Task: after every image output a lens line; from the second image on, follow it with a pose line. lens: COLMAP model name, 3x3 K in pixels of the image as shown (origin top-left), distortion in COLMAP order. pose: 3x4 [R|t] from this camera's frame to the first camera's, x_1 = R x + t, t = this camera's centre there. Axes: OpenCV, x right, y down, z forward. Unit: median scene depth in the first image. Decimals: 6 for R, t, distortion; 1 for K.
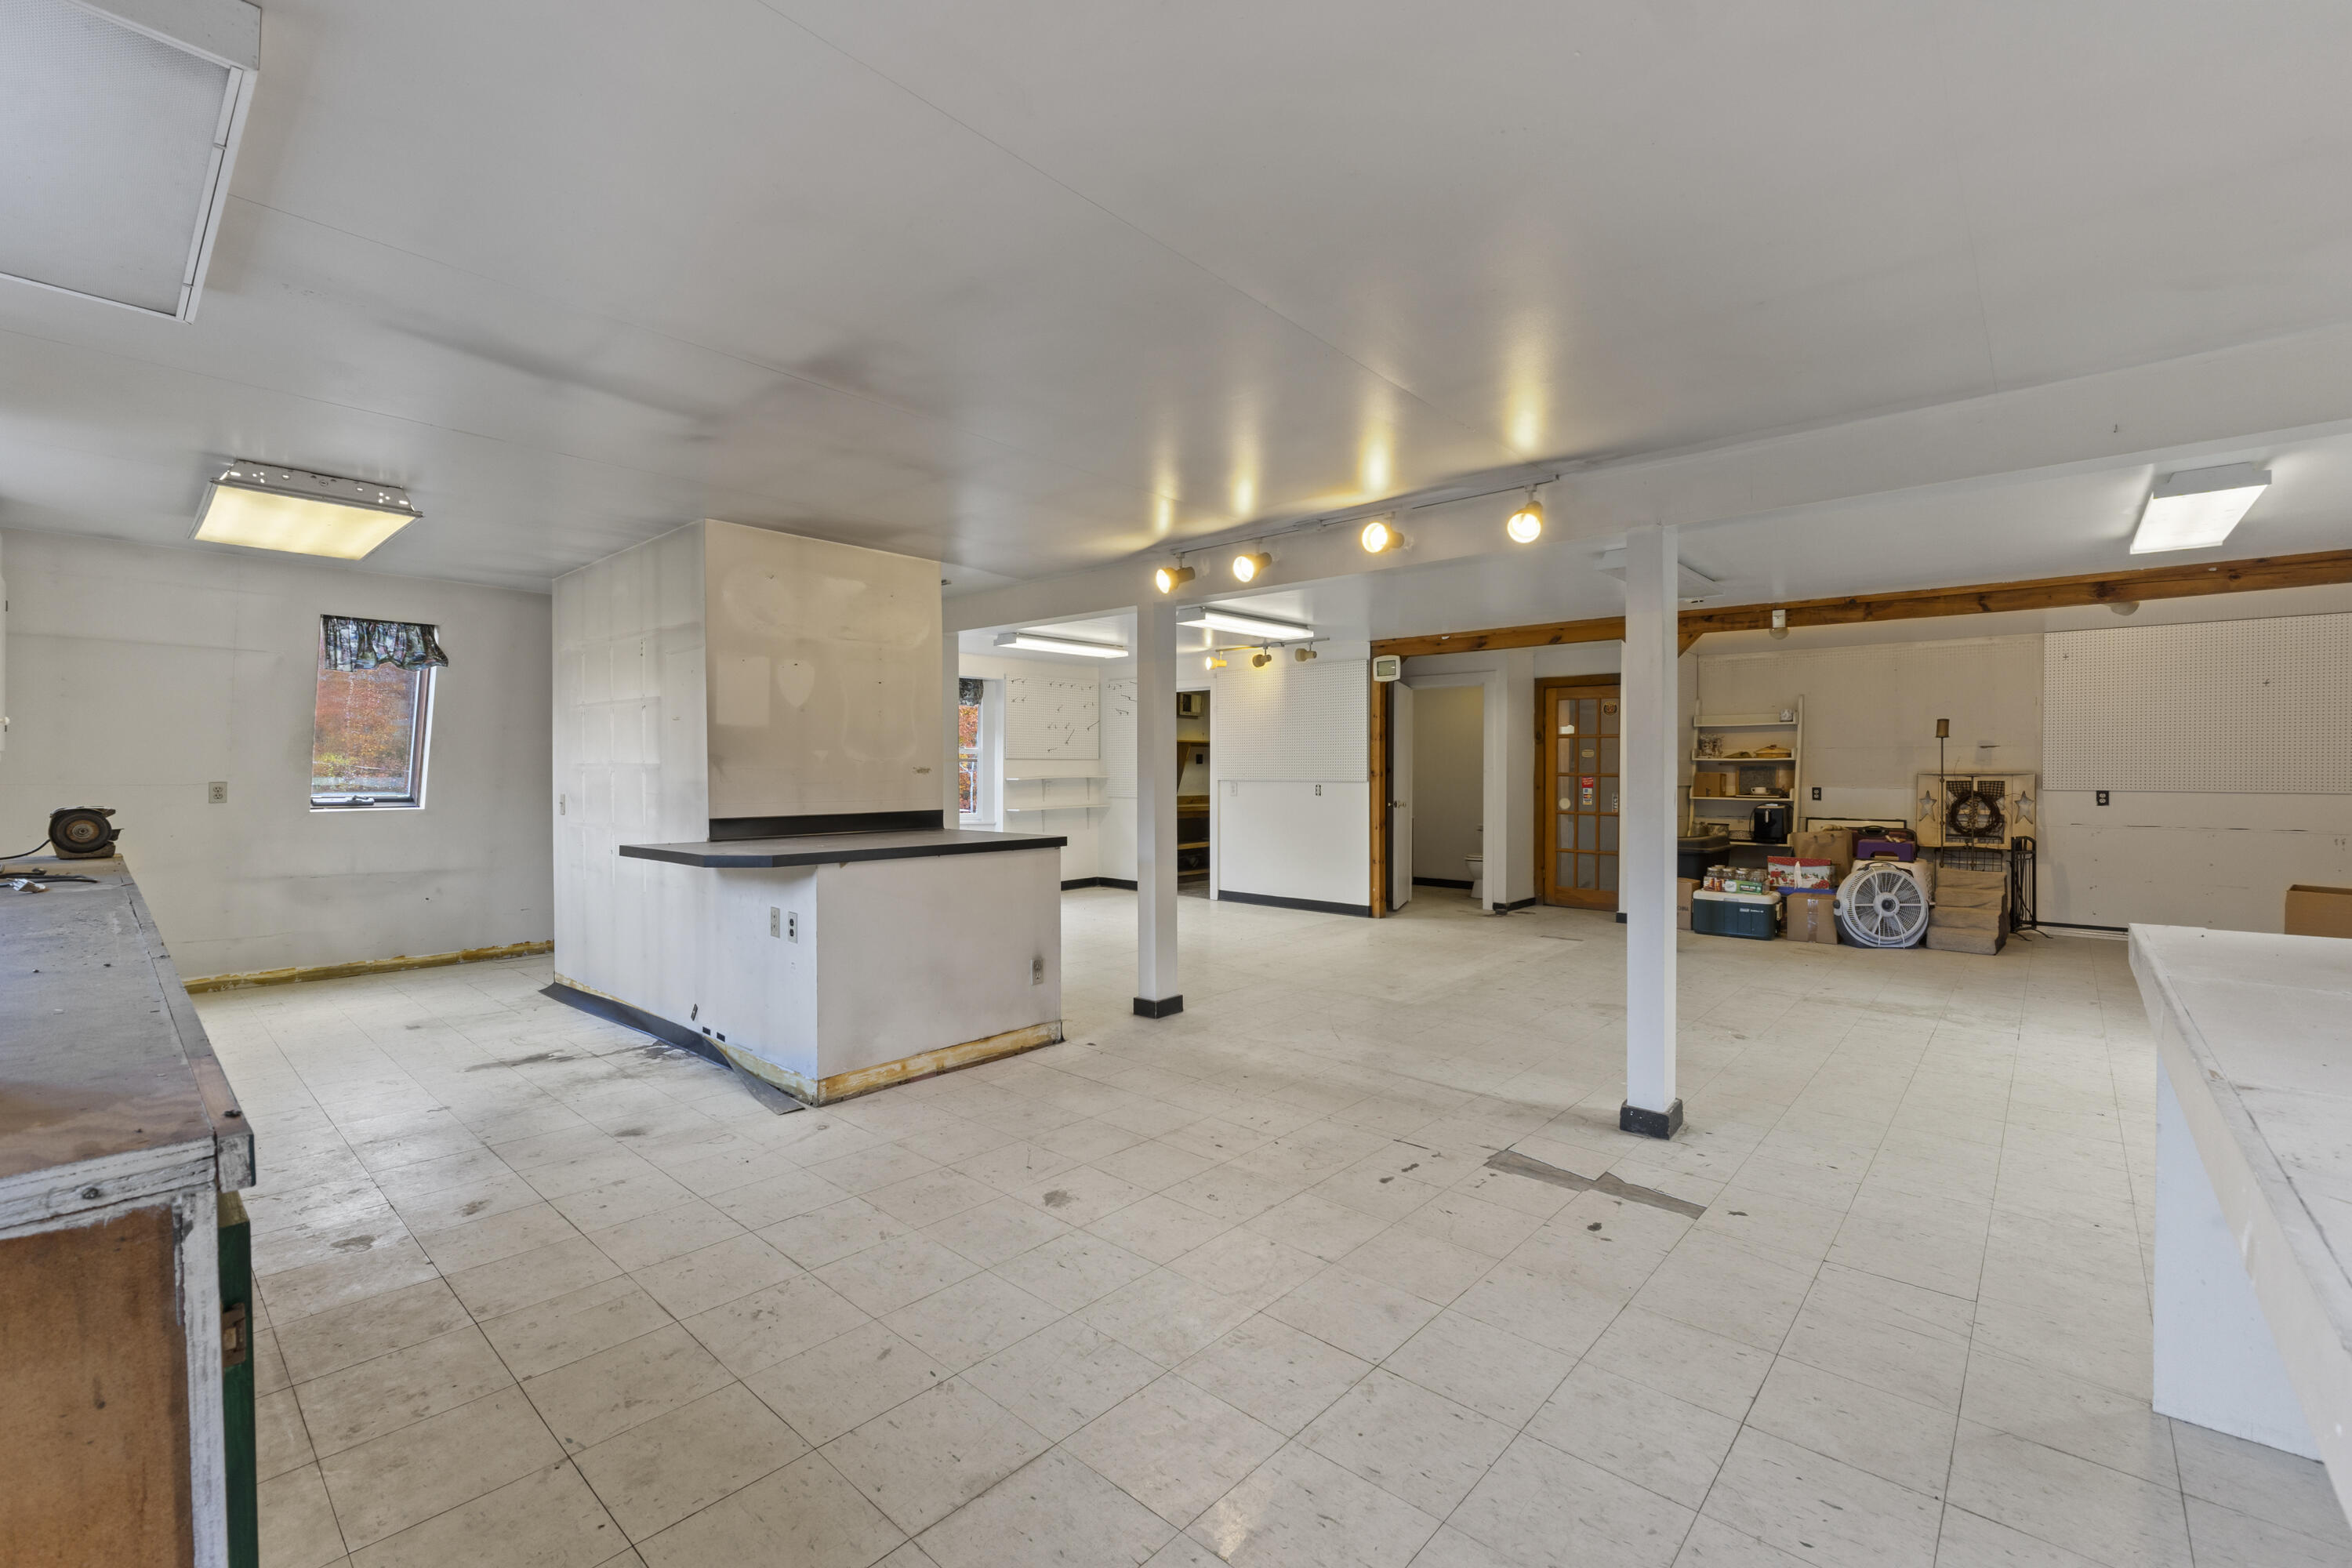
lens RADIAL K [[988.6, 0, 1180.2], [0, 988.6, 785.7], [0, 0, 1]] dist [-0.000822, -0.000051]
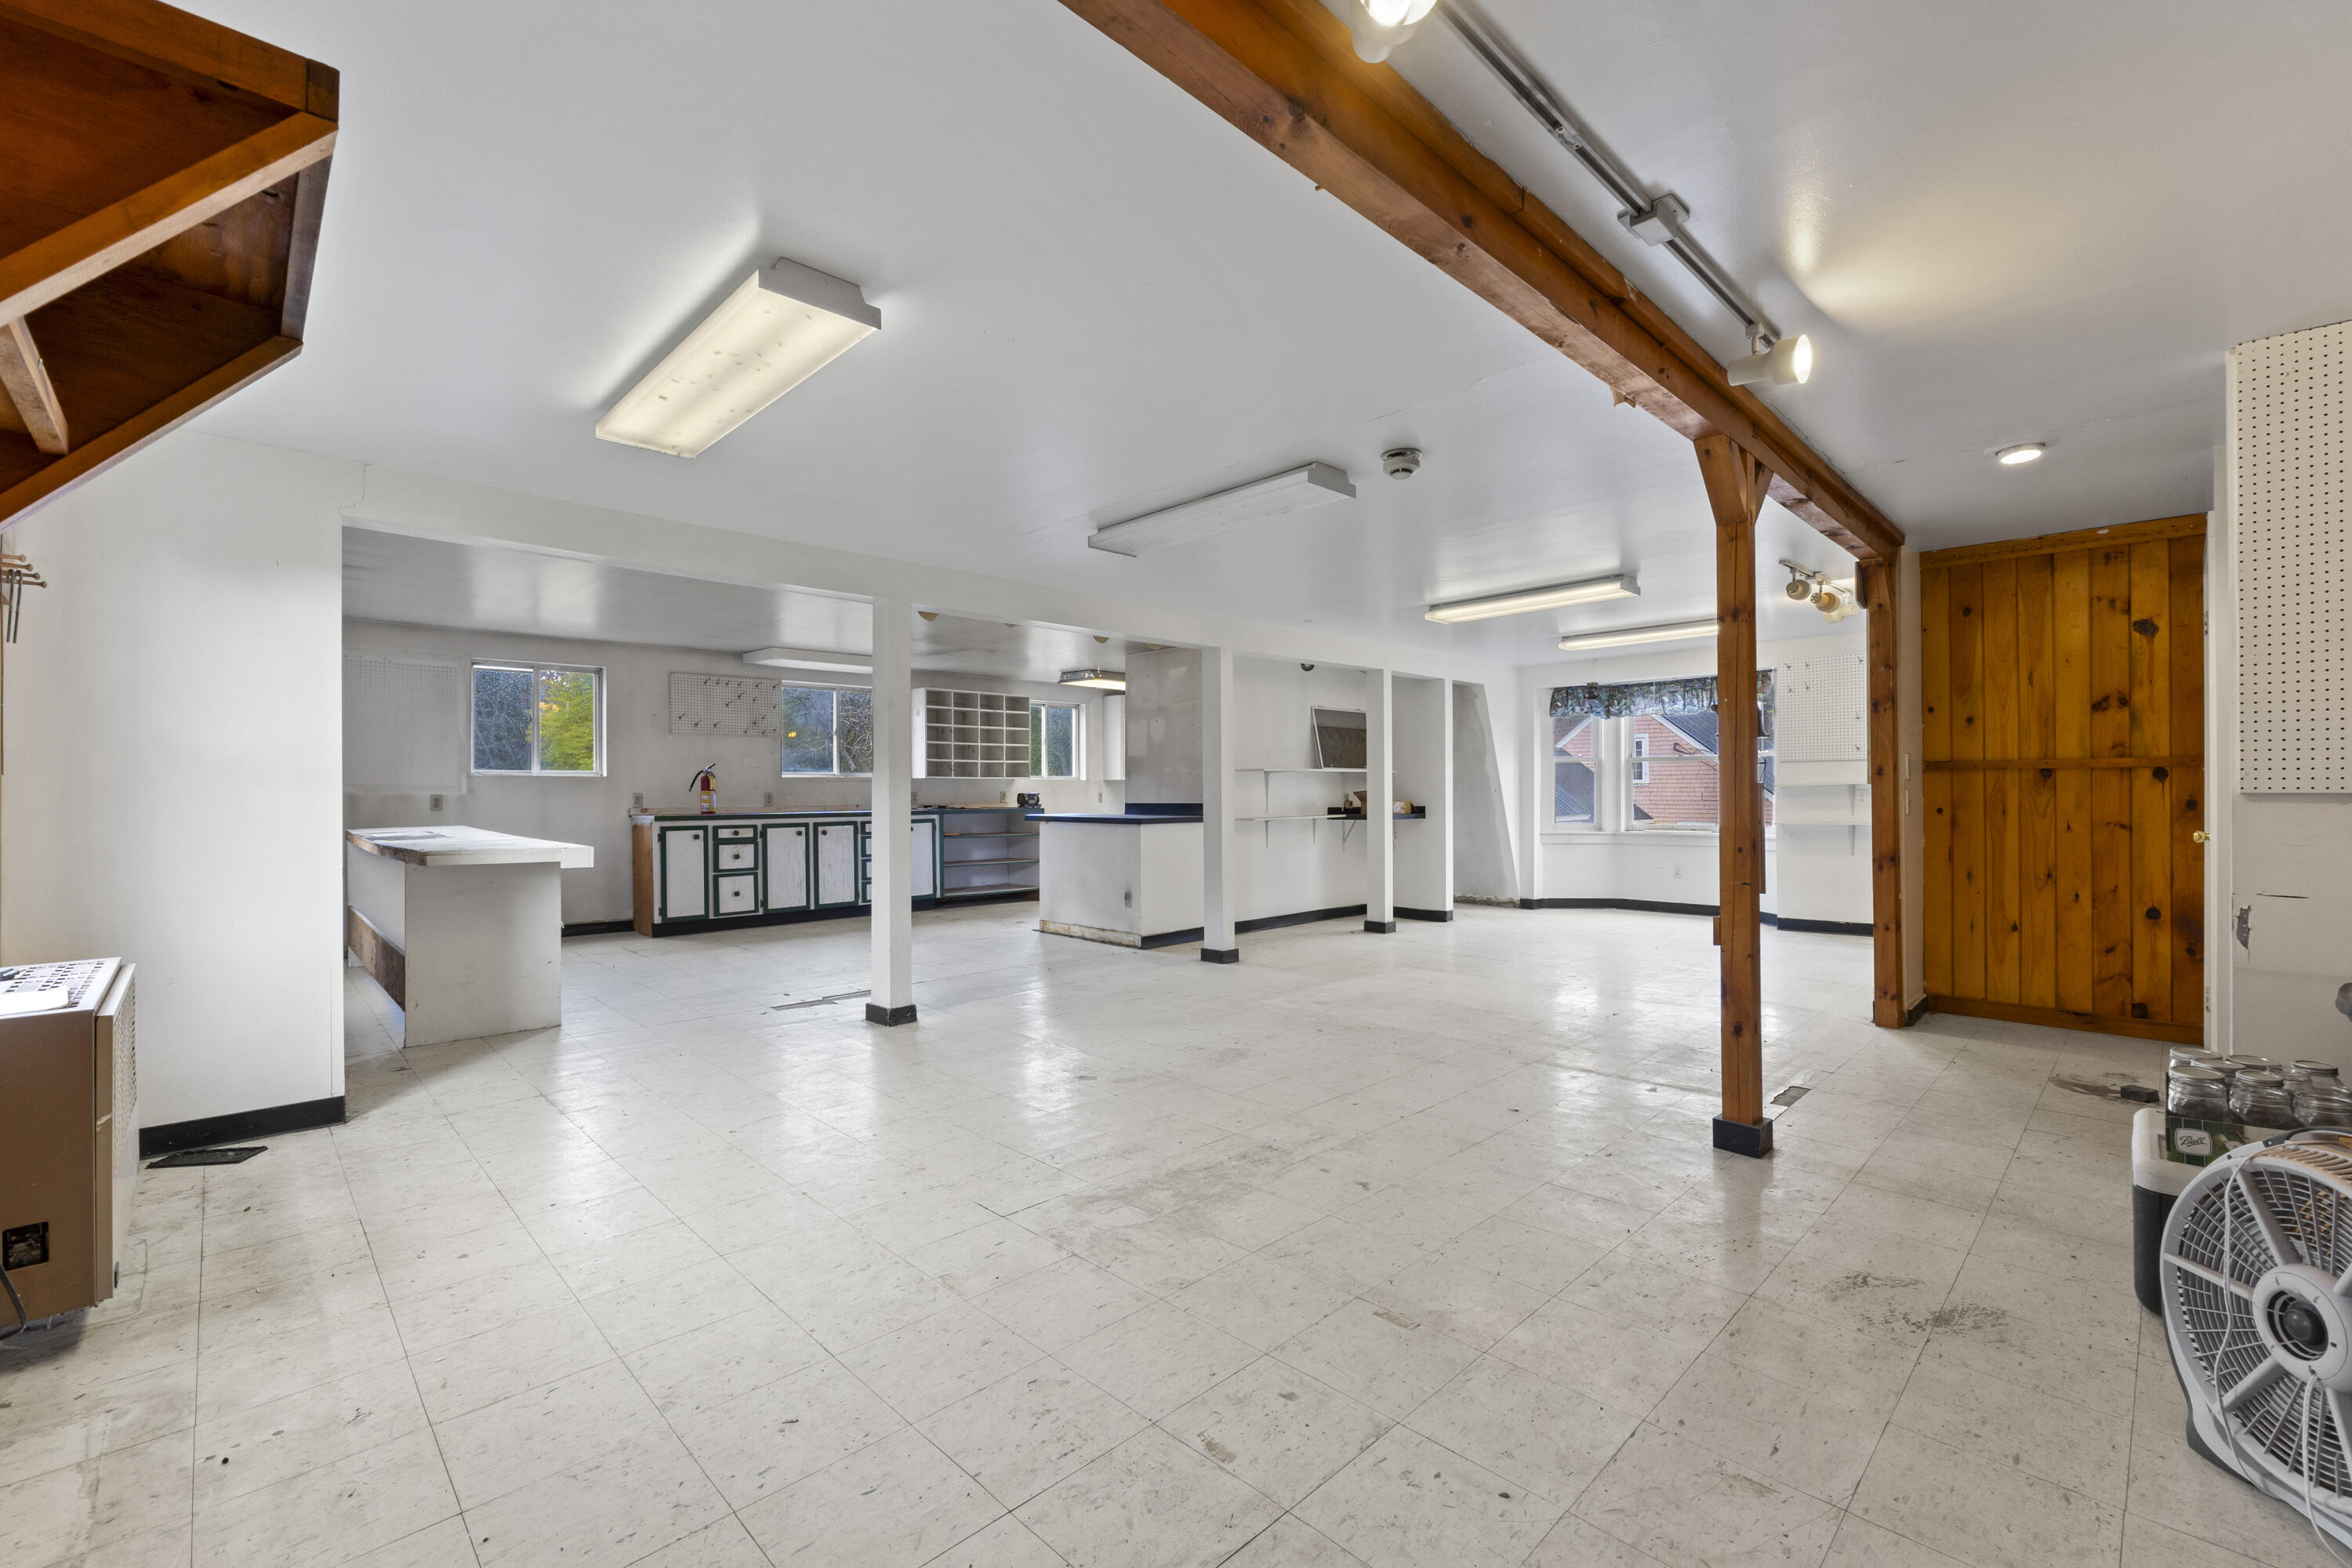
lens RADIAL K [[988.6, 0, 1180.3], [0, 988.6, 785.3], [0, 0, 1]] dist [-0.000822, -0.000051]
pose [[-0.065985, -0.001320, -0.997820, 1.531324], [-0.010010, 0.999950, -0.000661, -0.002250], [0.997770, 0.009945, -0.065995, 1.232039]]
